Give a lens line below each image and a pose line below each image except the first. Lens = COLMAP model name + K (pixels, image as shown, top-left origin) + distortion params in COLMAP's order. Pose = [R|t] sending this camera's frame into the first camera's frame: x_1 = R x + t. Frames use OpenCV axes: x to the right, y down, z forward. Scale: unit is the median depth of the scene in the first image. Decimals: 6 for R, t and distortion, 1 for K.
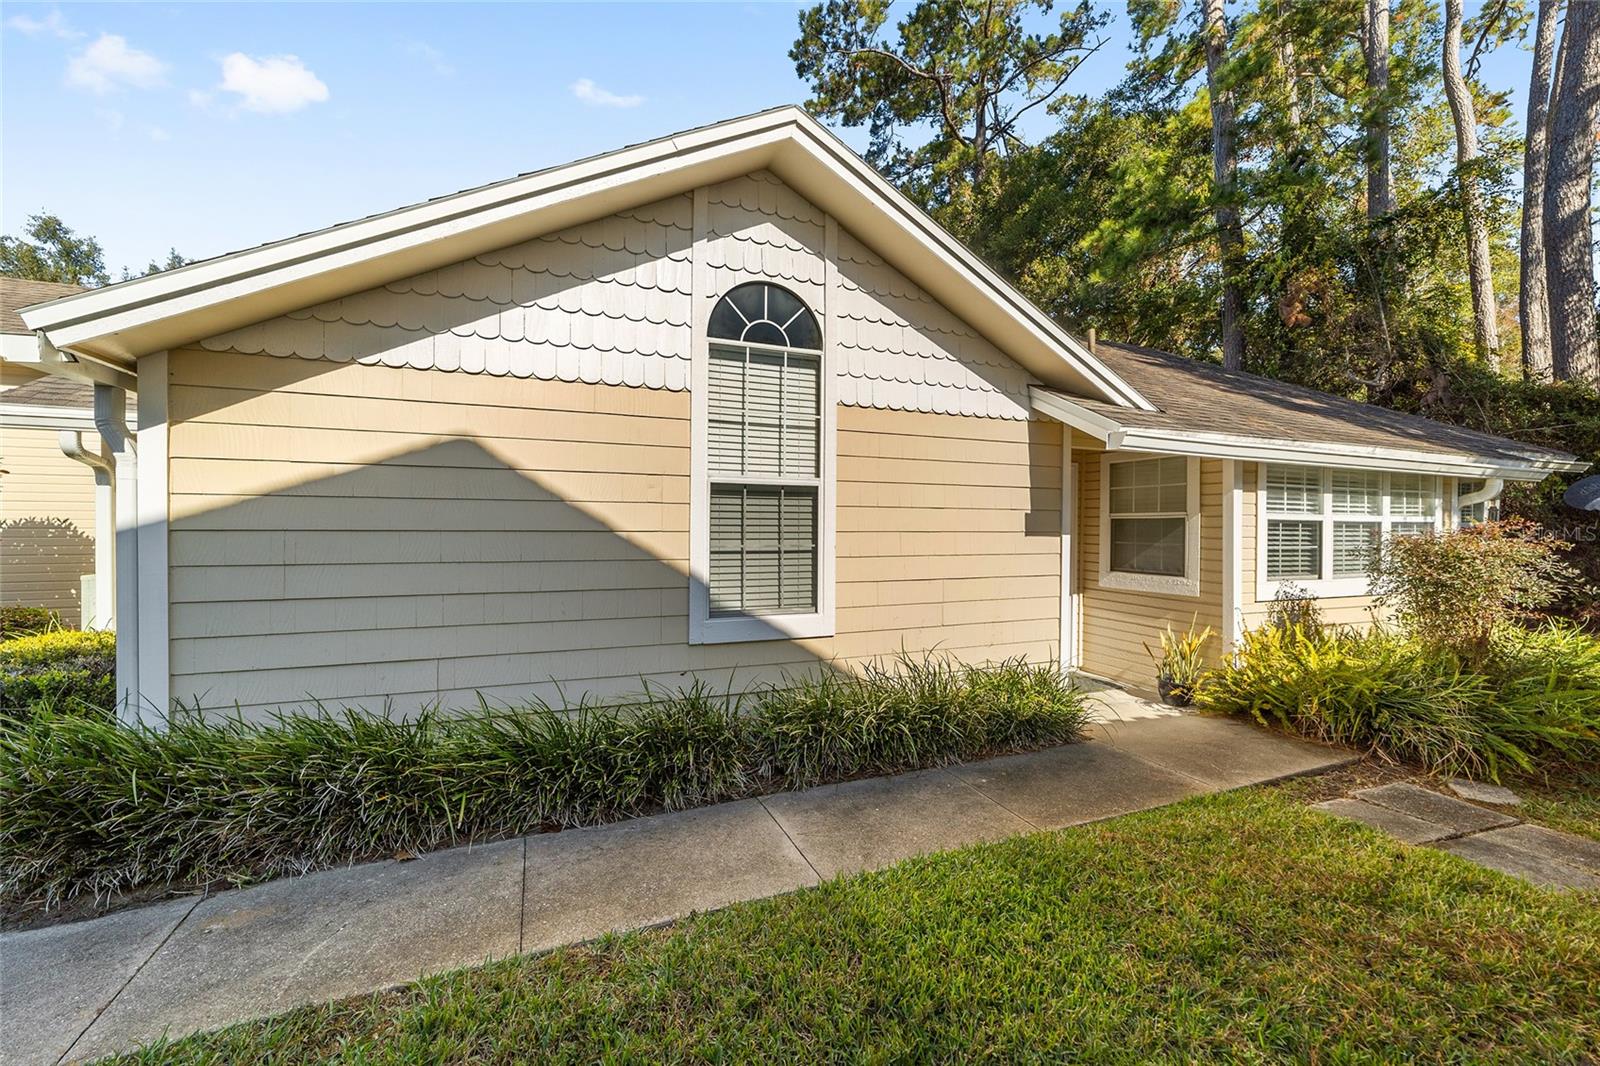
lens RADIAL K [[620.6, 0, 807.9], [0, 620.6, 530.4], [0, 0, 1]] dist [-0.015720, 0.006768]
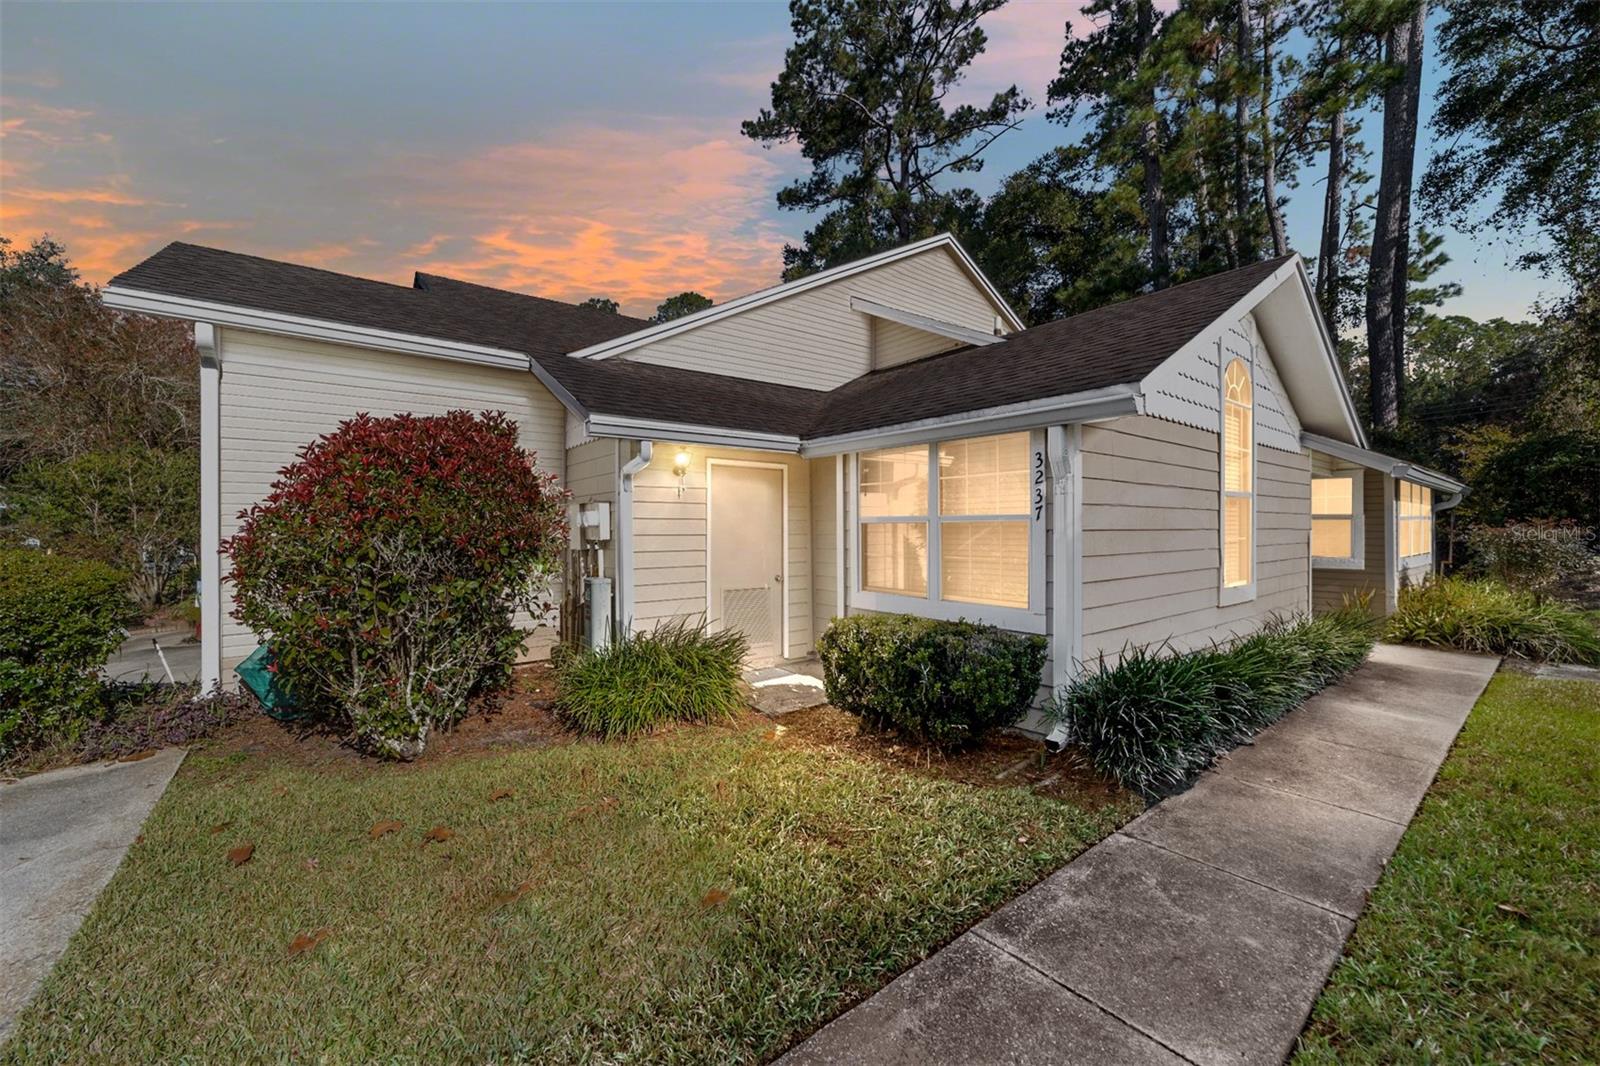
lens RADIAL K [[620.6, 0, 799.0], [0, 620.6, 534.8], [0, 0, 1]] dist [-0.015720, 0.006768]
pose [[0.959908, -0.011990, 0.280060, -1.079601], [0.014312, 0.999878, -0.006247, 0.012090], [-0.279951, 0.010004, 0.959962, -0.065899]]
